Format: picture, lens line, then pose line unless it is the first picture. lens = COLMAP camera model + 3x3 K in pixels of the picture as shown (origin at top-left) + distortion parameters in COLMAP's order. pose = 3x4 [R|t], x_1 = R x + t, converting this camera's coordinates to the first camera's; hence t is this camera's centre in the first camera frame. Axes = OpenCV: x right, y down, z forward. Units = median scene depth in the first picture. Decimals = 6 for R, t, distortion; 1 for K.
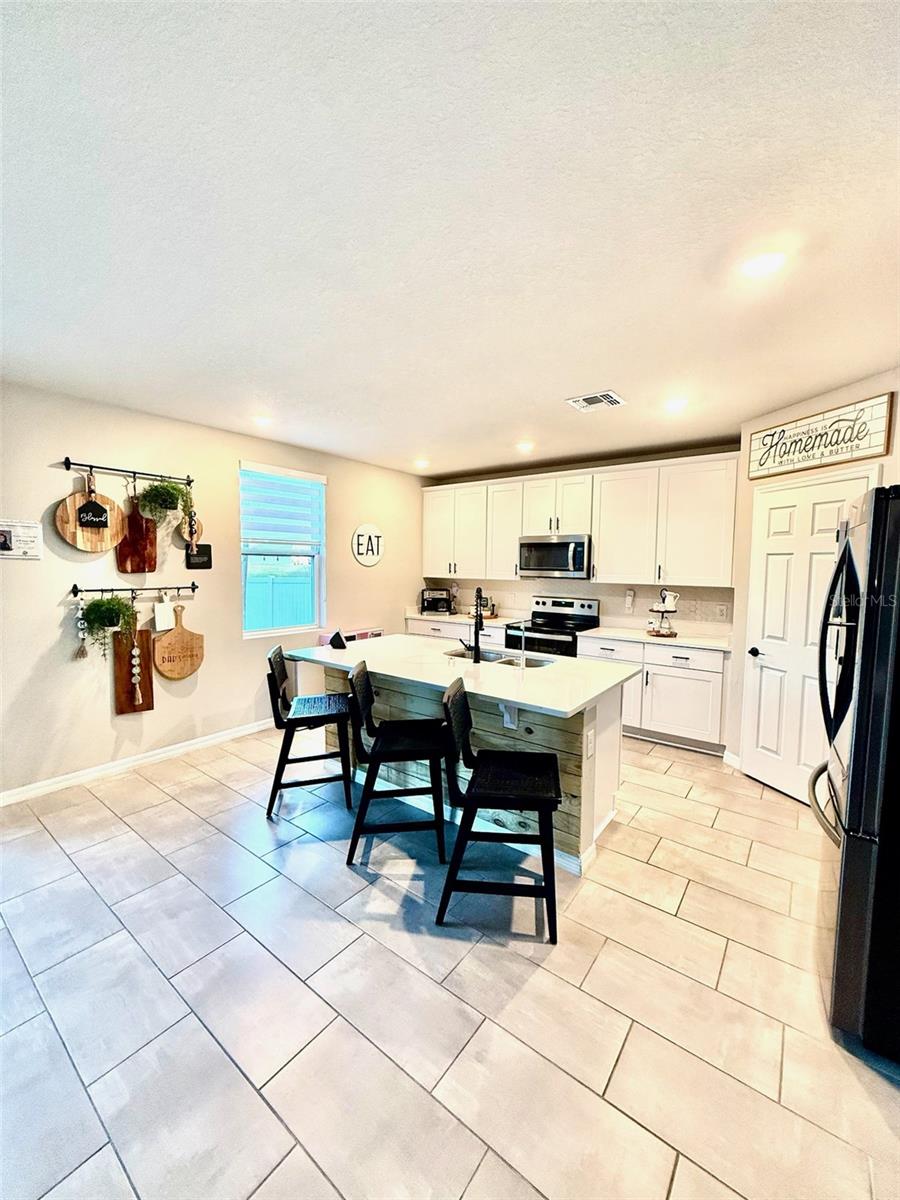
lens RADIAL K [[472.5, 0, 453.5], [0, 472.5, 599.9], [0, 0, 1]] dist [-0.000516, -0.000578]
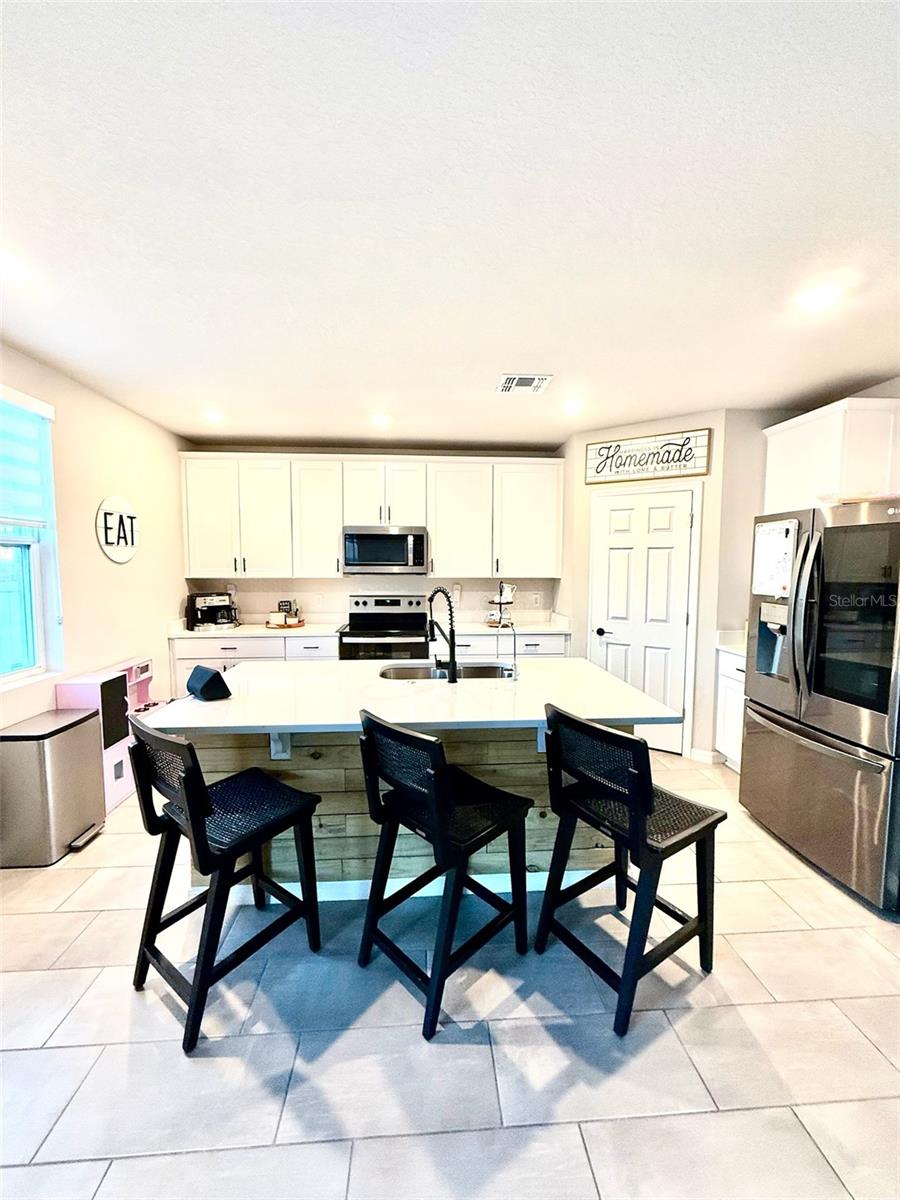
lens RADIAL K [[472.5, 0, 450.3], [0, 472.5, 598.4], [0, 0, 1]] dist [-0.000516, -0.000578]
pose [[0.755125, -0.058508, 0.652965, -0.315539], [0.055472, 0.998140, 0.025285, -0.018046], [-0.653230, 0.017128, 0.756966, 0.275363]]
